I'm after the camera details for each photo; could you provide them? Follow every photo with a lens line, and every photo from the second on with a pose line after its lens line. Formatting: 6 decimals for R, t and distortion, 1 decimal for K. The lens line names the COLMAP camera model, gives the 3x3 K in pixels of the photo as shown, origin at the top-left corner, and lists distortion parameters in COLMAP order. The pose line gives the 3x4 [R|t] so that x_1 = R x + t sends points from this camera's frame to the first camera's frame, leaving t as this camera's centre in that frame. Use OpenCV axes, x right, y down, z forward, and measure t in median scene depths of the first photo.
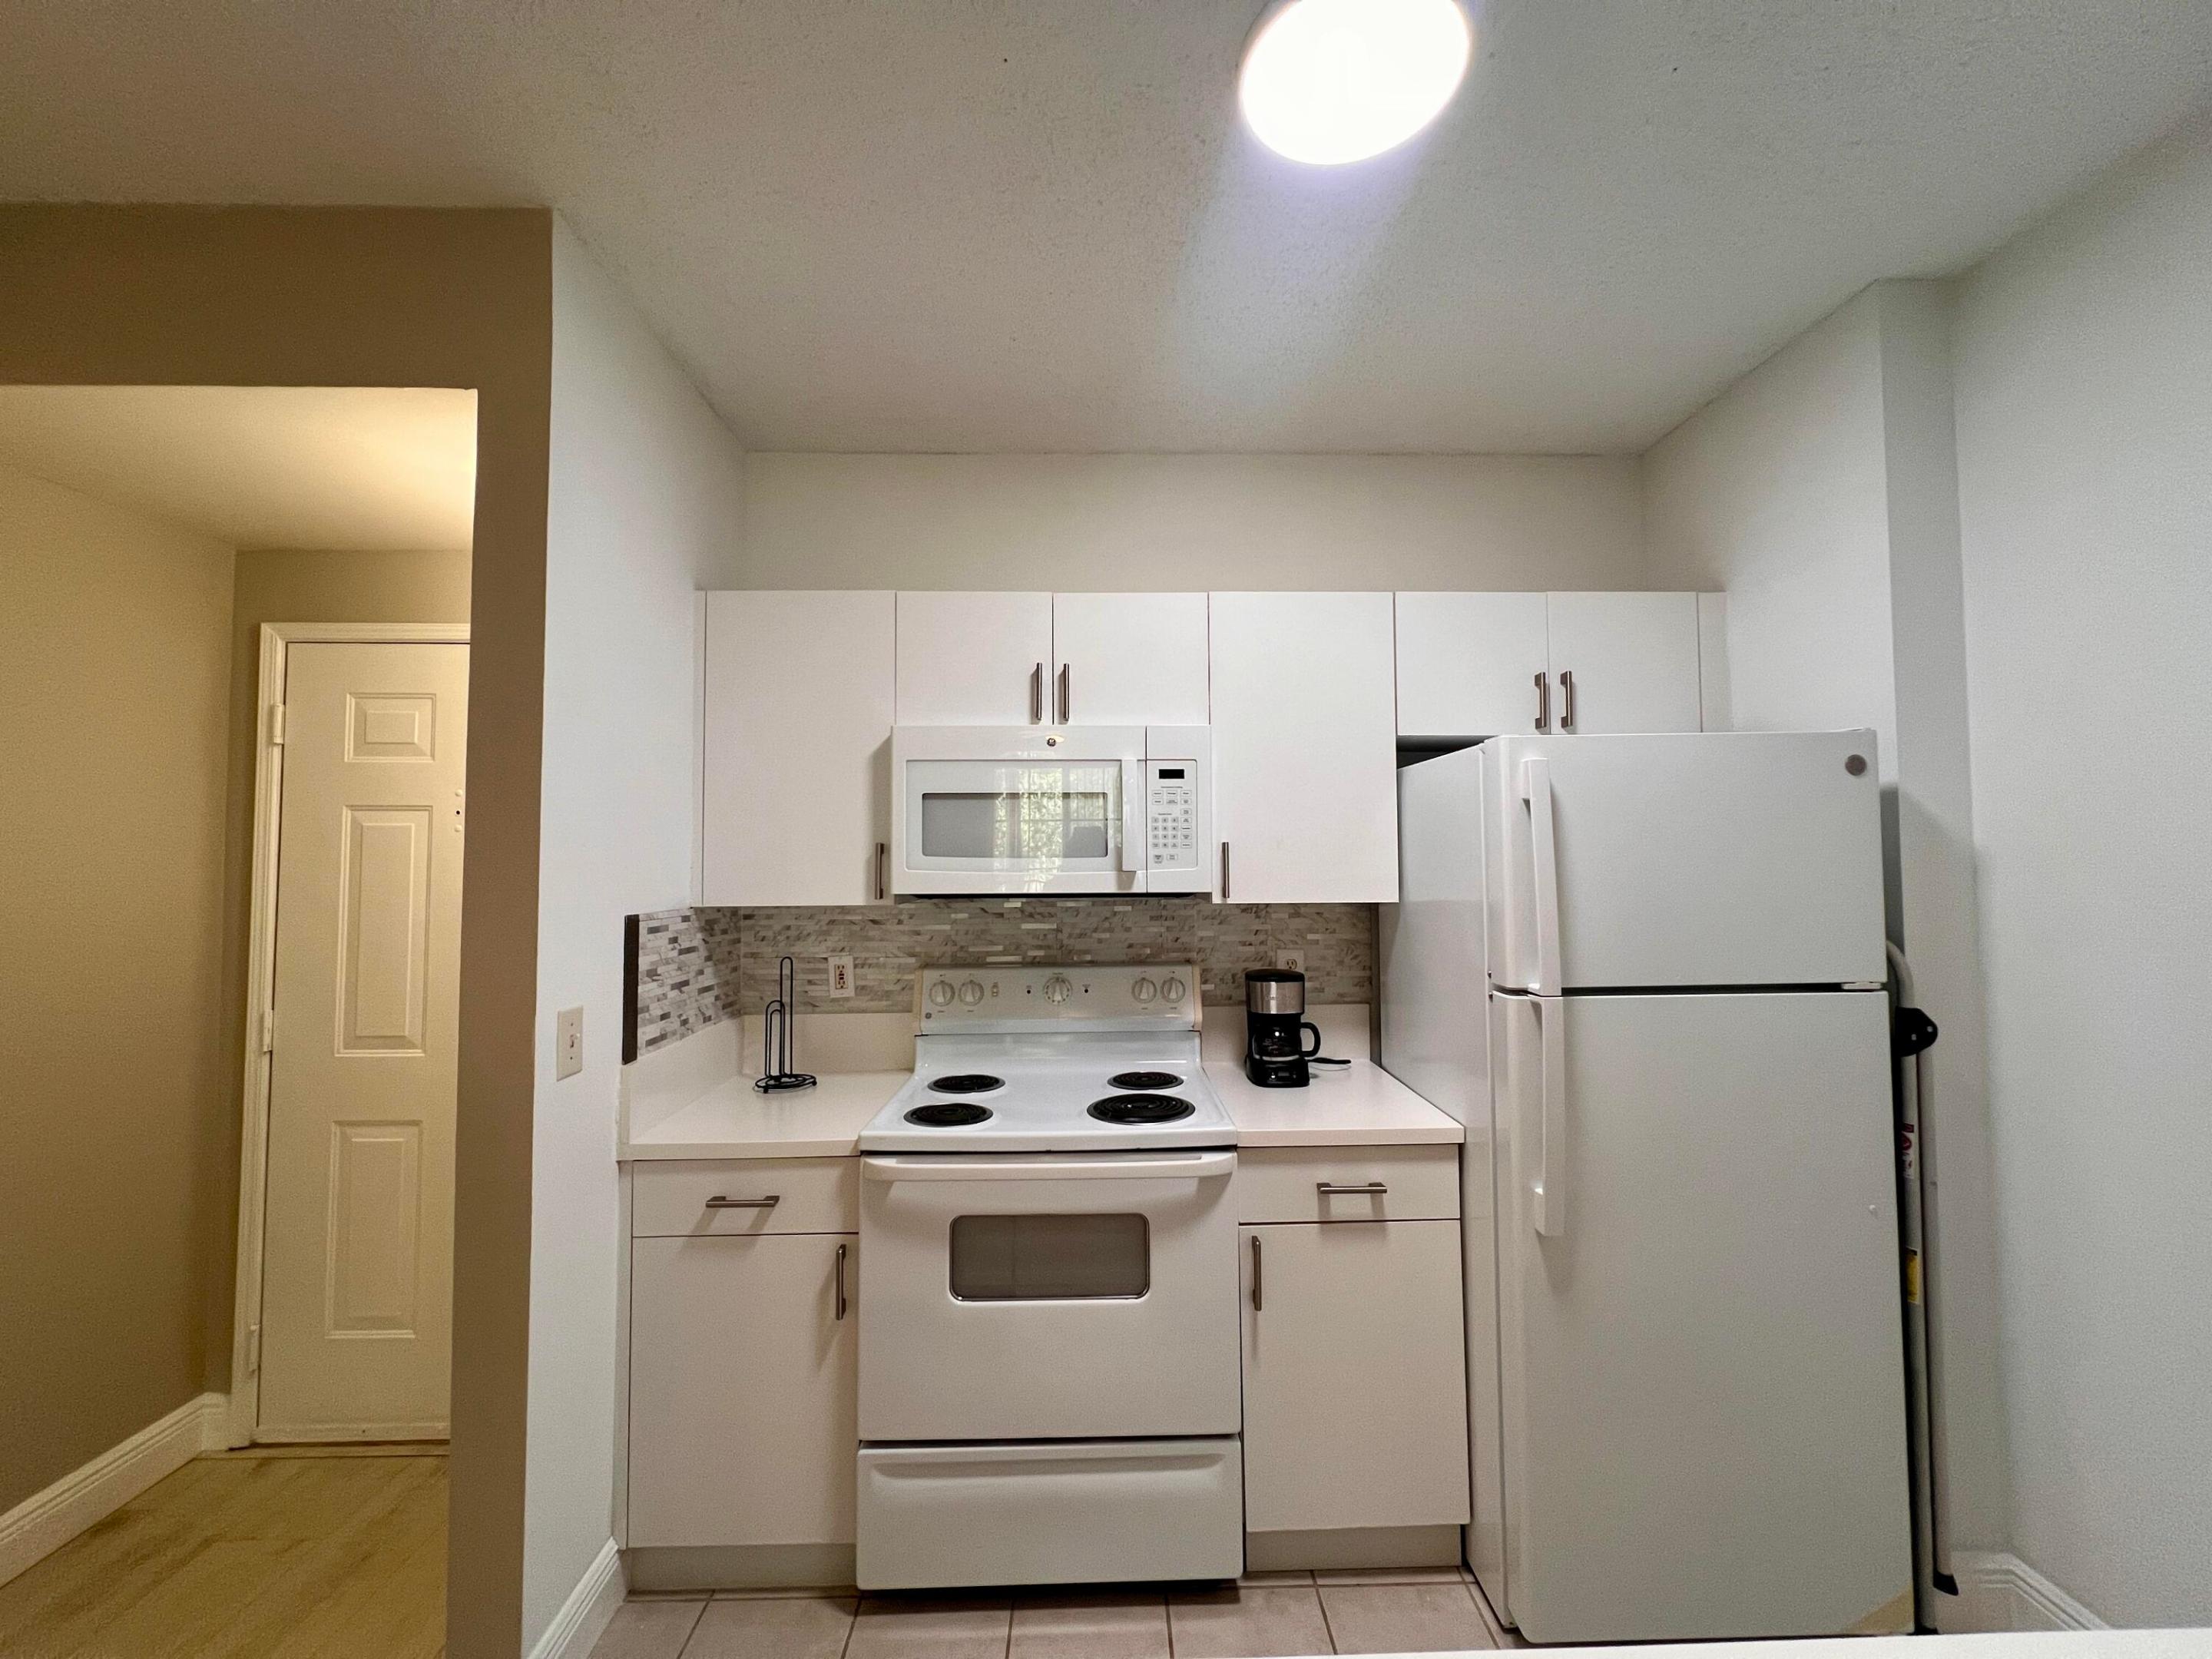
lens RADIAL K [[880.0, 0, 1106.4], [0, 880.0, 830.4], [0, 0, 1]] dist [-0.001685, 0.000070]
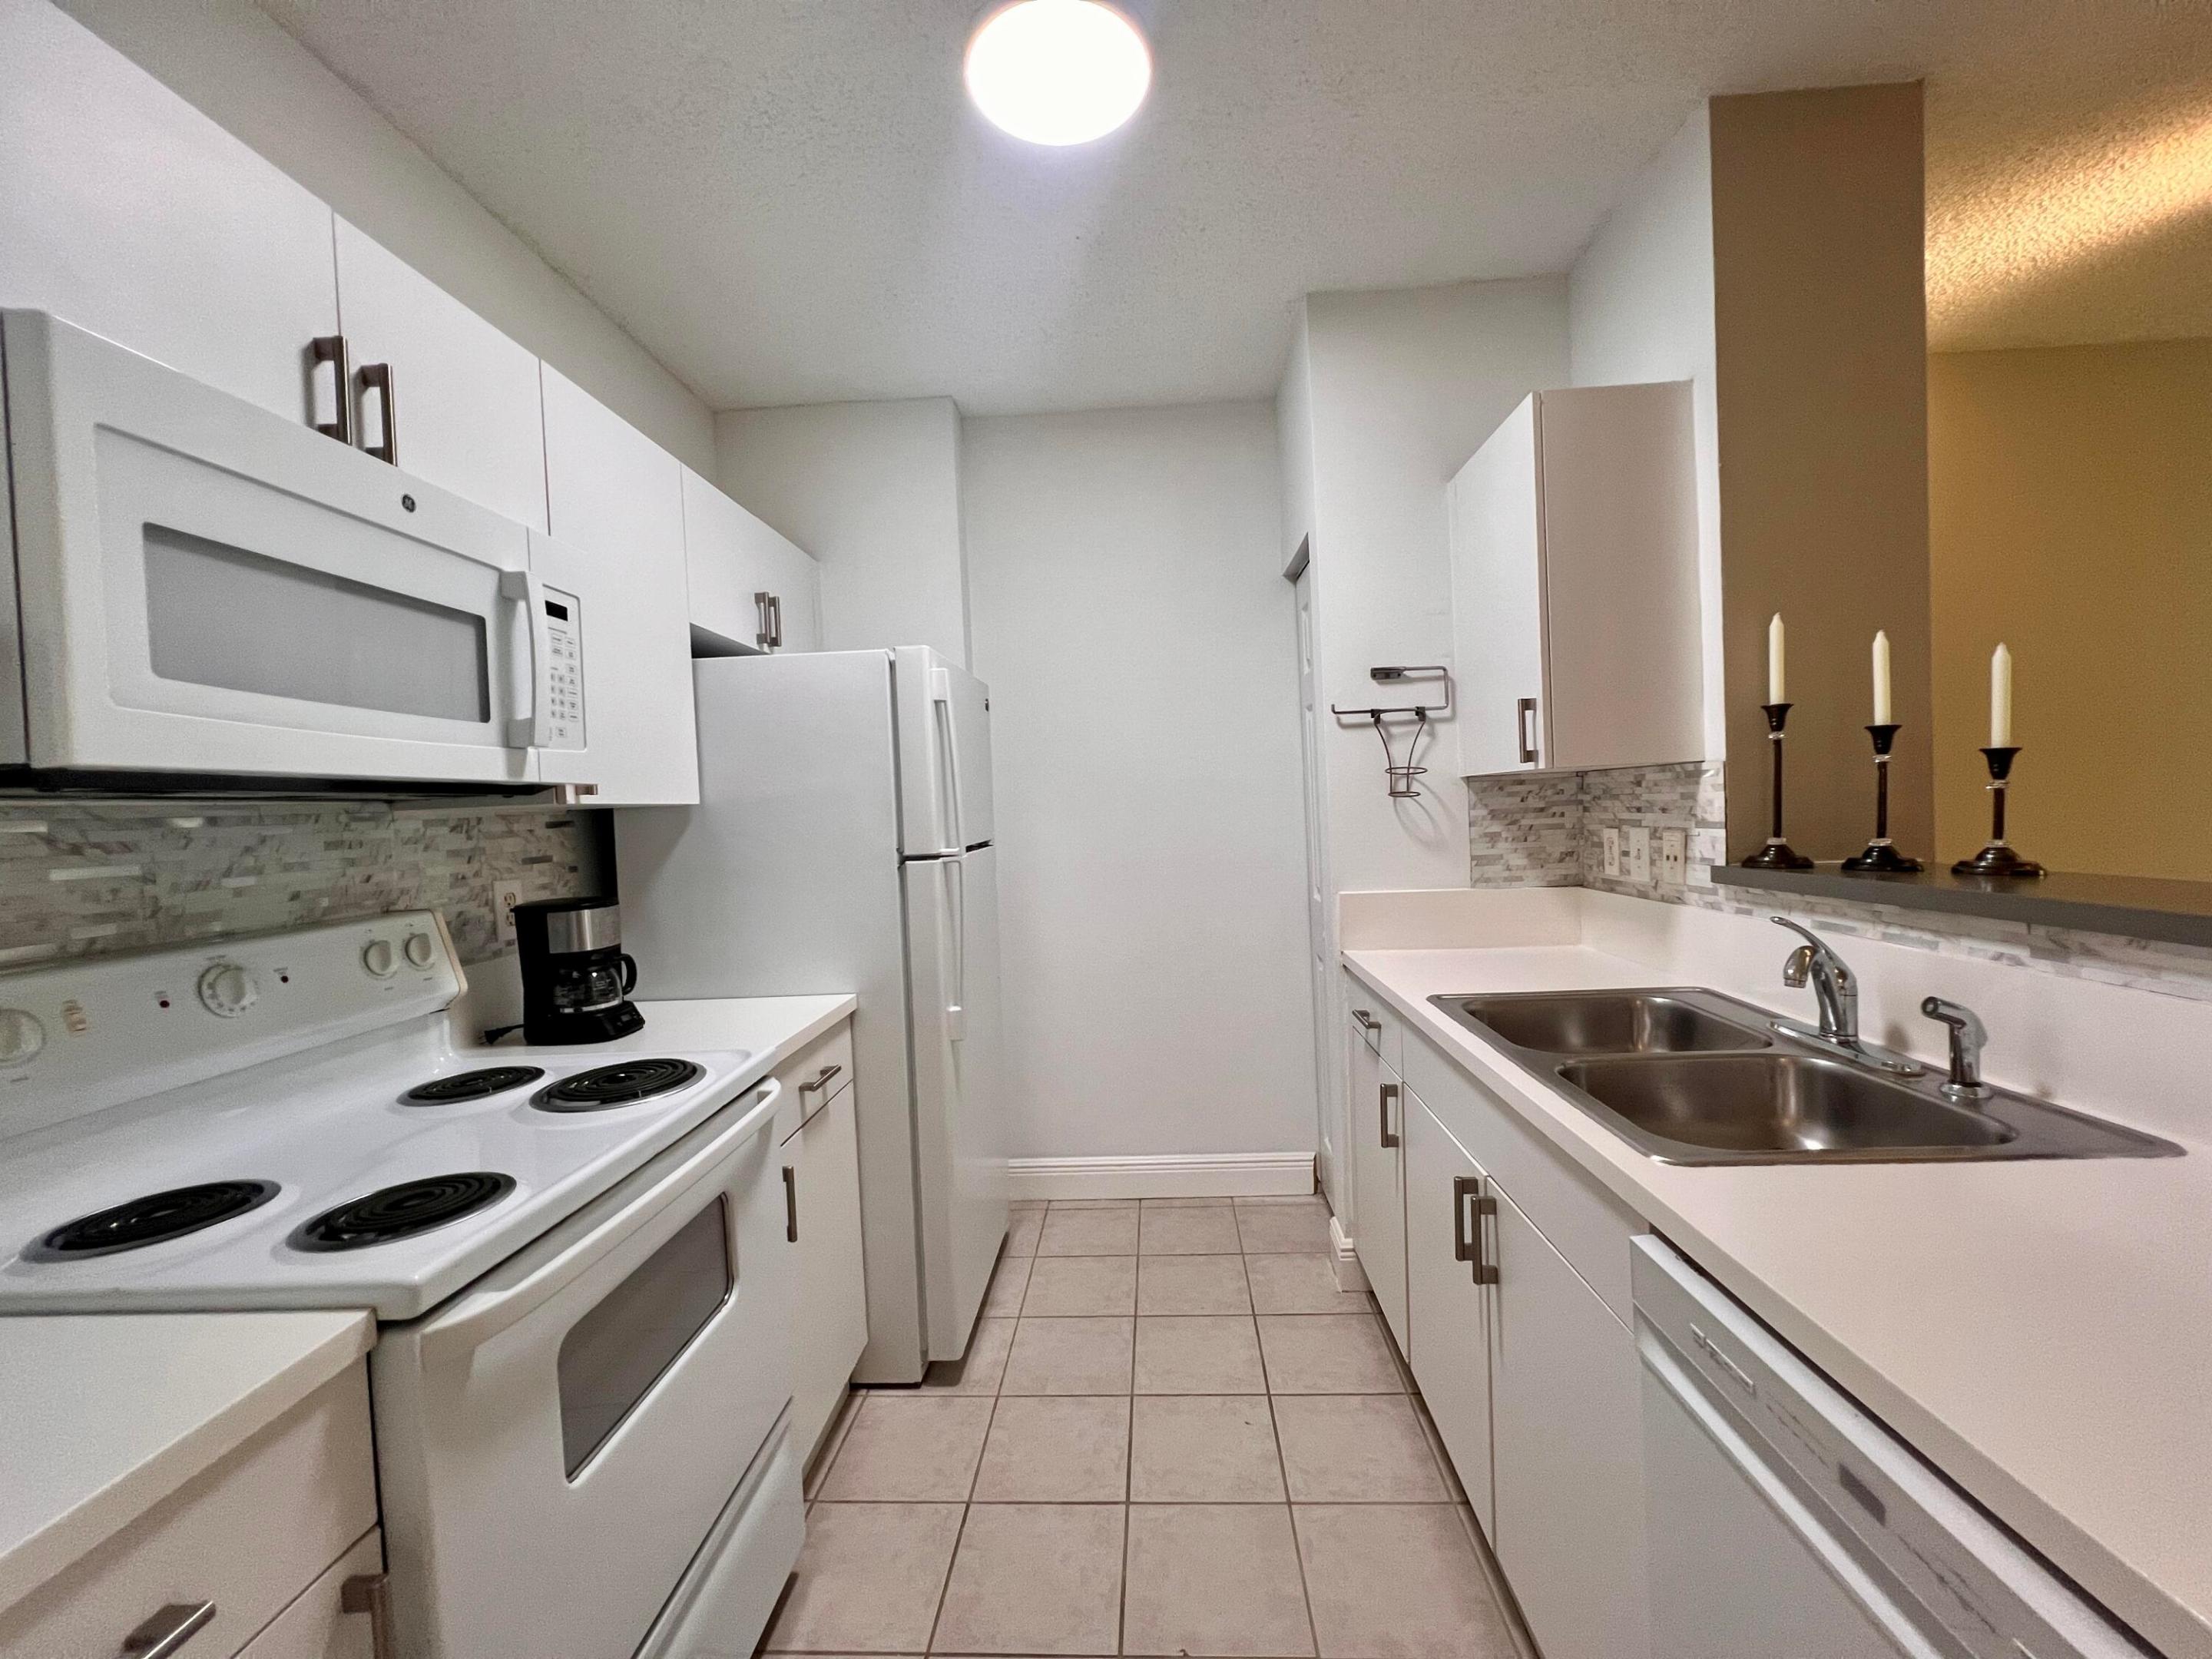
lens RADIAL K [[880.0, 0, 1108.9], [0, 880.0, 829.7], [0, 0, 1]] dist [-0.001685, 0.000070]
pose [[0.068955, -0.023182, 0.997350, -0.525845], [0.003889, 0.999729, 0.022968, 0.083281], [-0.997612, 0.002295, 0.069027, 0.474927]]
